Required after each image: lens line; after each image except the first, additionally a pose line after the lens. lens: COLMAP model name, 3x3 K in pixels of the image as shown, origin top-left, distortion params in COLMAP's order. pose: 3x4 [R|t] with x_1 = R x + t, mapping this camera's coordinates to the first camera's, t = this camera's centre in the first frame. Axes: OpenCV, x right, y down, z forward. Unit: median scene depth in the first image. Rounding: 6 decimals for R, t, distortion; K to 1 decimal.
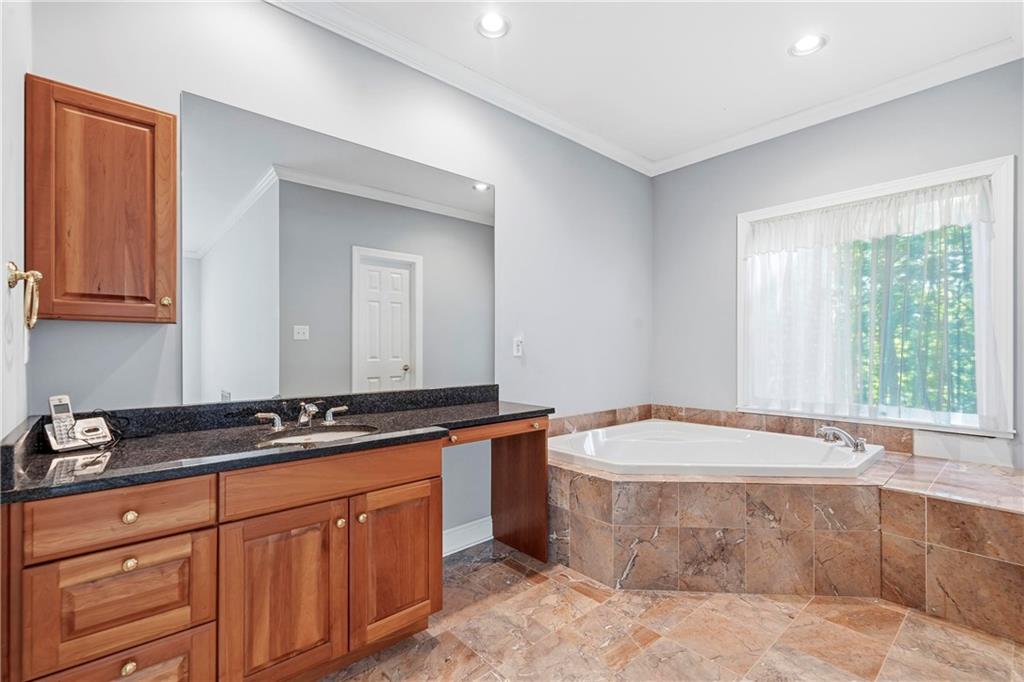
lens RADIAL K [[453.5, 0, 512.0], [0, 453.5, 348.8], [0, 0, 1]] dist [0.001853, 0.000185]
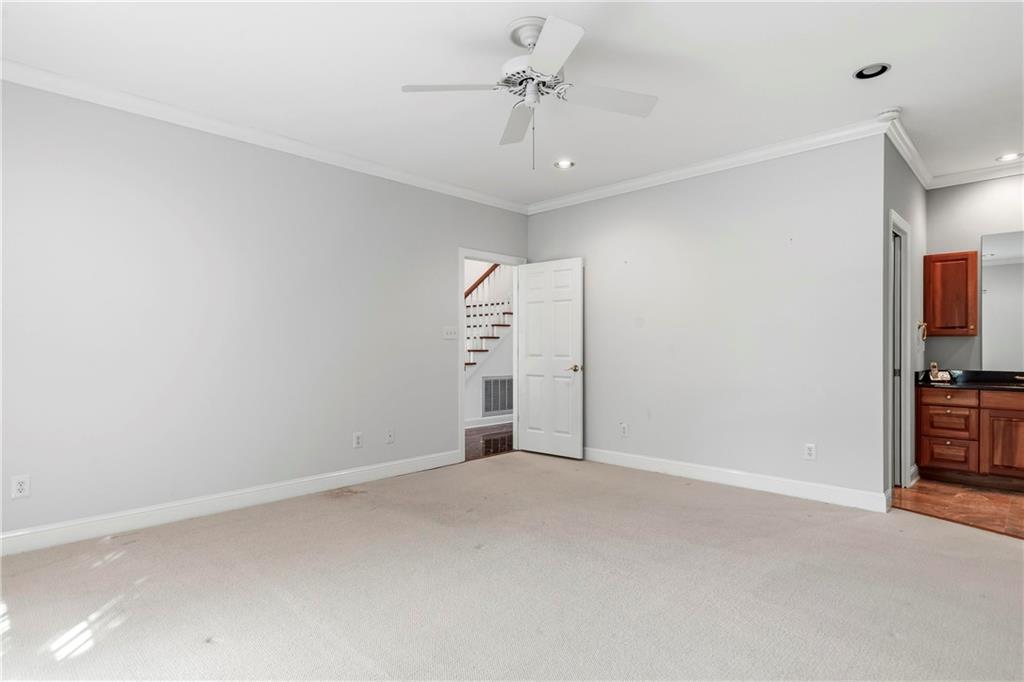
lens RADIAL K [[528.4, 0, 513.0], [0, 528.4, 348.9], [0, 0, 1]] dist [-0.001638, 0.000124]
pose [[0.062638, 0.004706, -0.998025, 2.302460], [0.006592, 0.999965, 0.005129, -0.021318], [0.998015, -0.006900, 0.062604, -1.980505]]
